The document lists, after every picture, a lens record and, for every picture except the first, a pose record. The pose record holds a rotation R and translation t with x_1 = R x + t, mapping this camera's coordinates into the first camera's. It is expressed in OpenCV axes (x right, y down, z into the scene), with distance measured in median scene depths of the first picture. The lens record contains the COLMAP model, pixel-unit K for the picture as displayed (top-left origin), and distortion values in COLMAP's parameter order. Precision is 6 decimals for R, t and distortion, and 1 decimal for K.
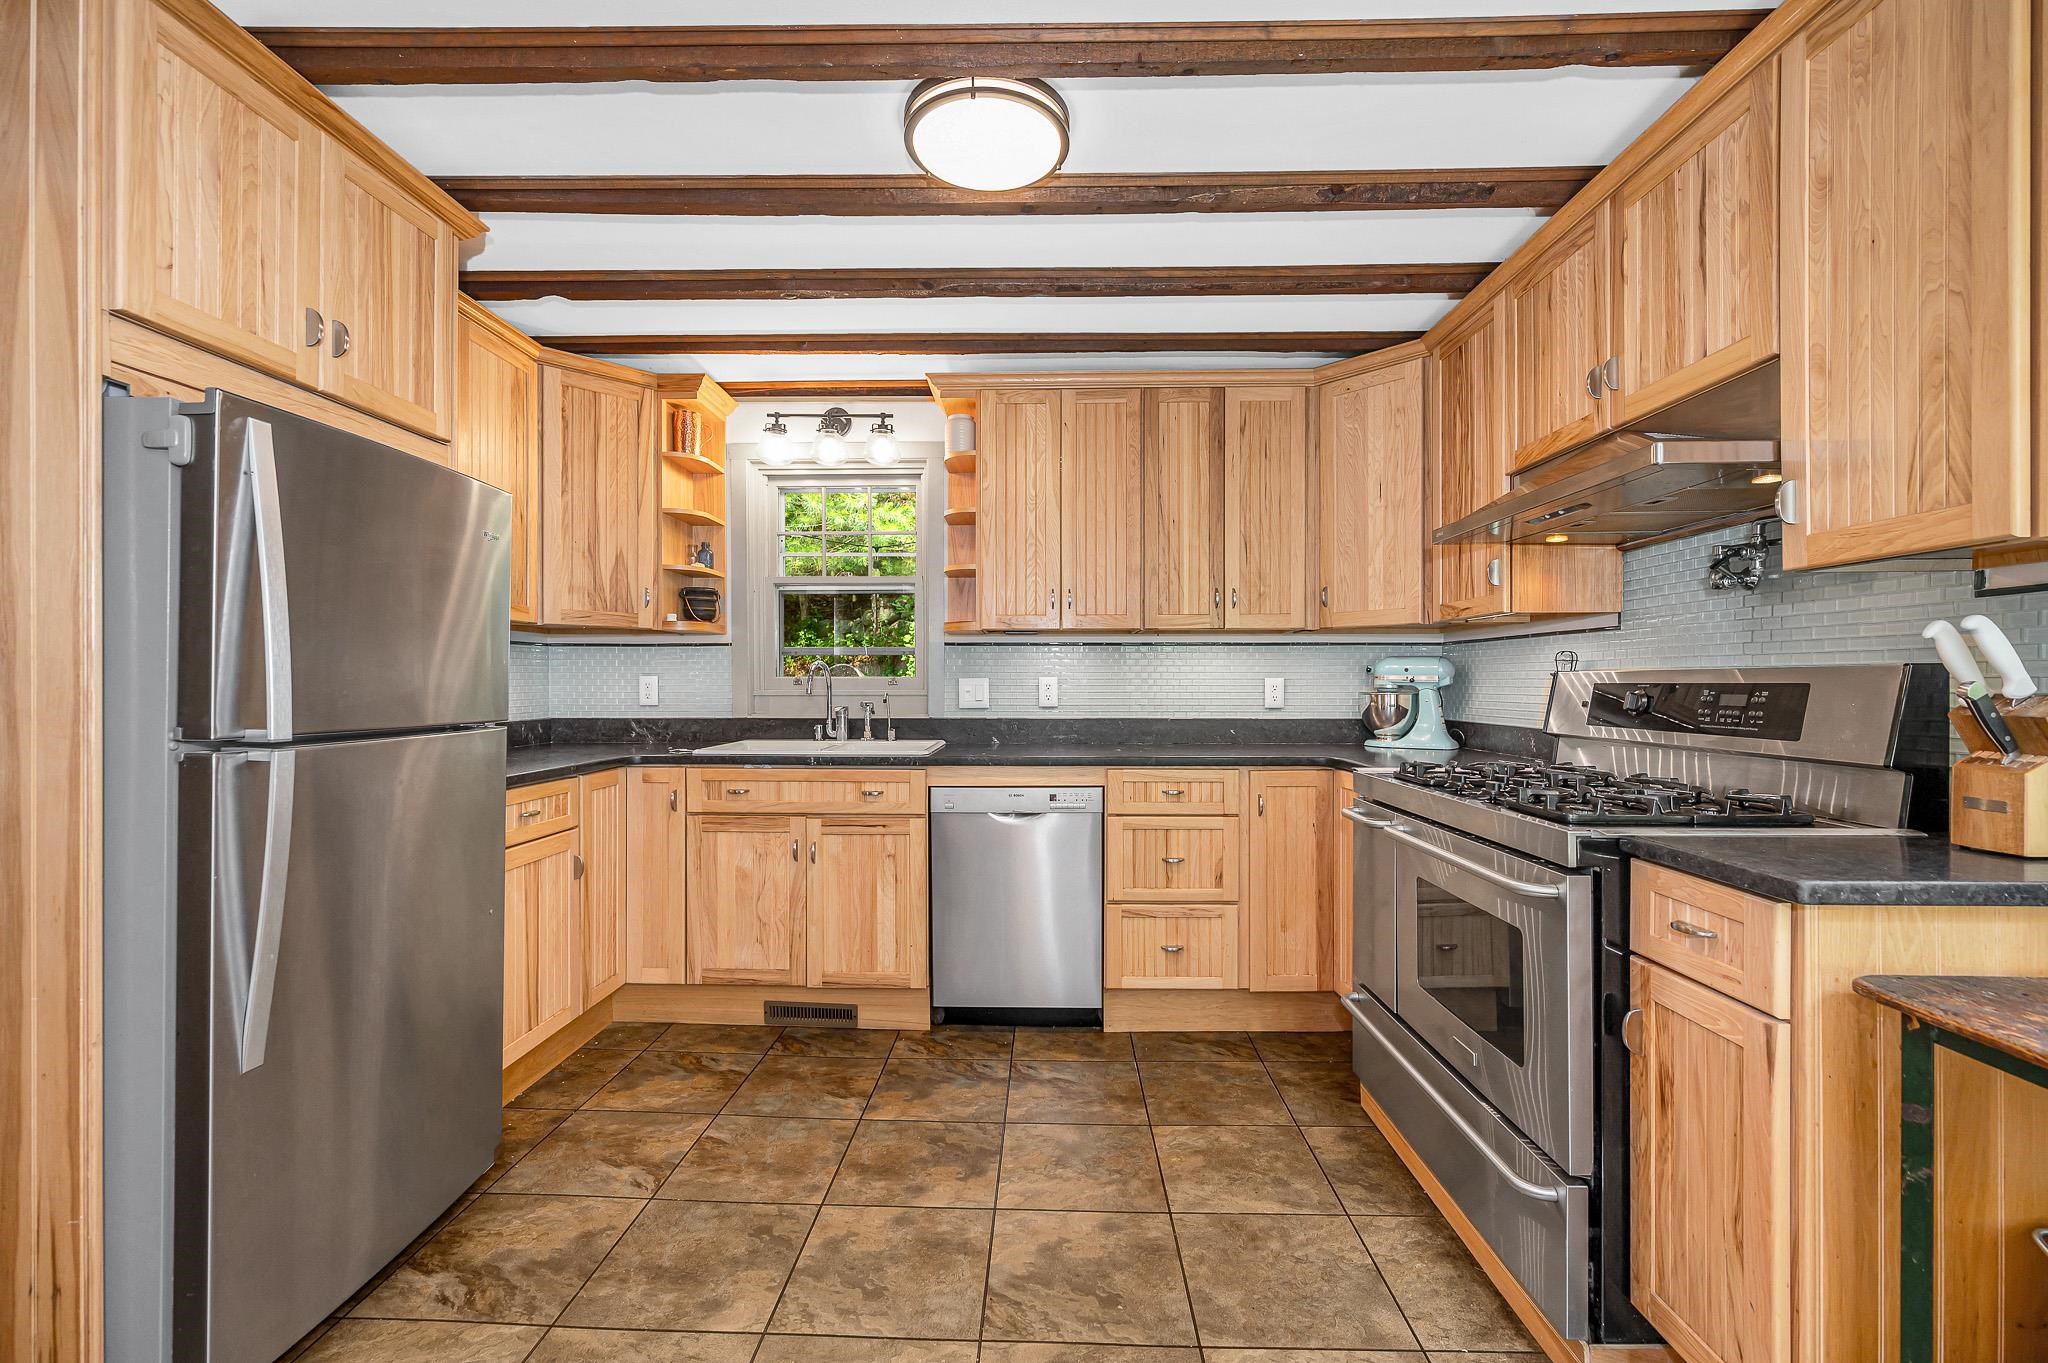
lens RADIAL K [[838.8, 0, 1024.2], [0, 838.8, 684.8], [0, 0, 1]] dist [-0.005595, 0.000033]
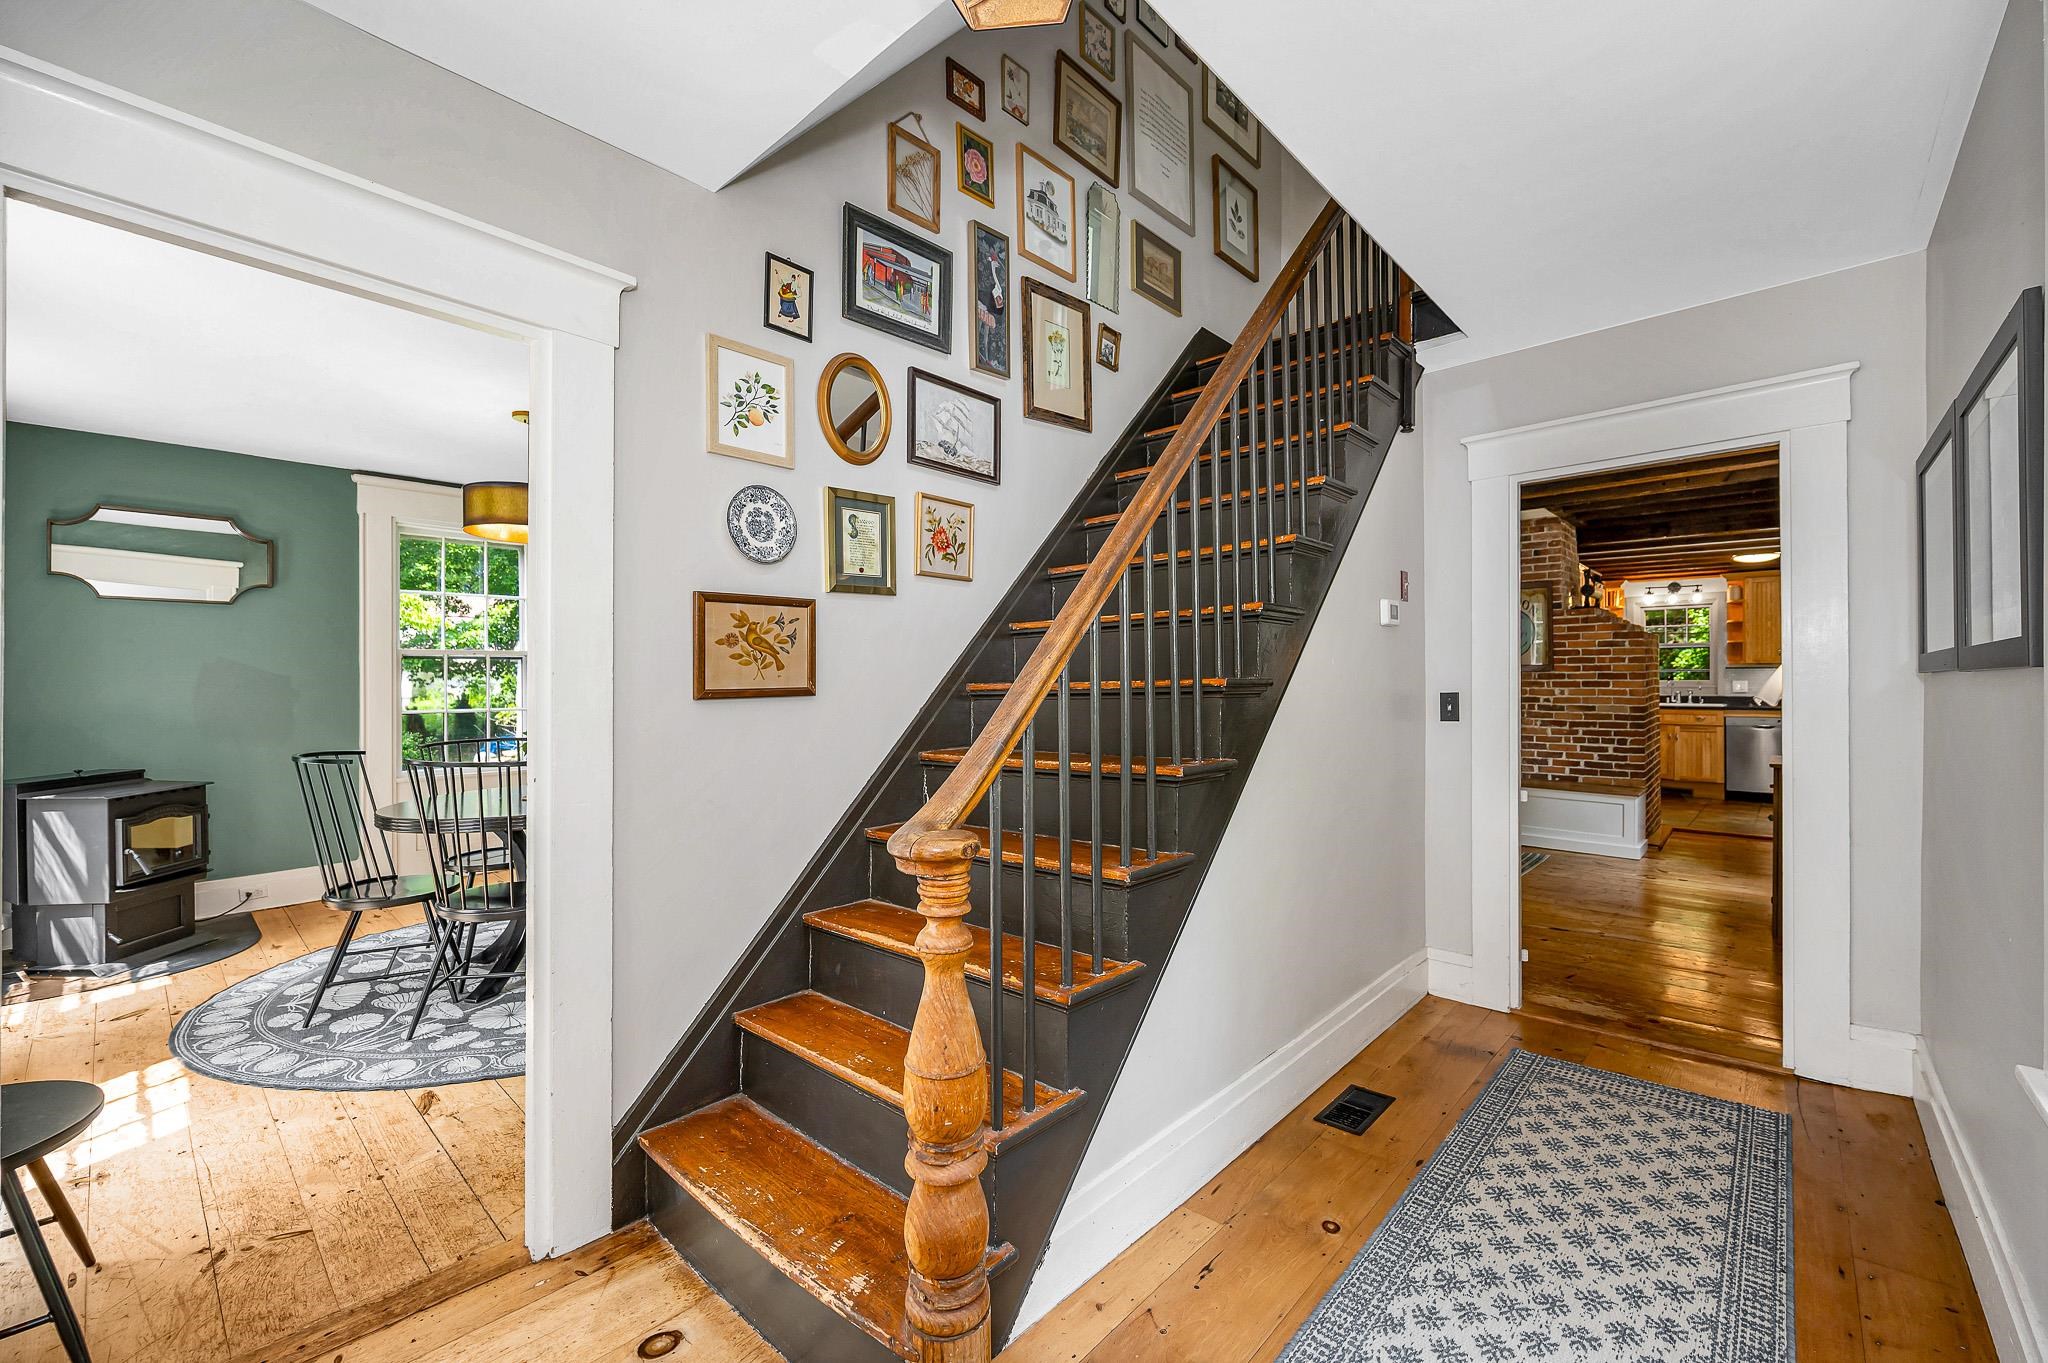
lens RADIAL K [[838.8, 0, 1021.1], [0, 838.8, 684.5], [0, 0, 1]] dist [-0.005595, 0.000033]
pose [[0.755663, -0.002598, -0.654955, -0.052787], [-0.000034, 0.999992, -0.004006, 0.015840], [0.654960, 0.003050, 0.755657, -2.691922]]
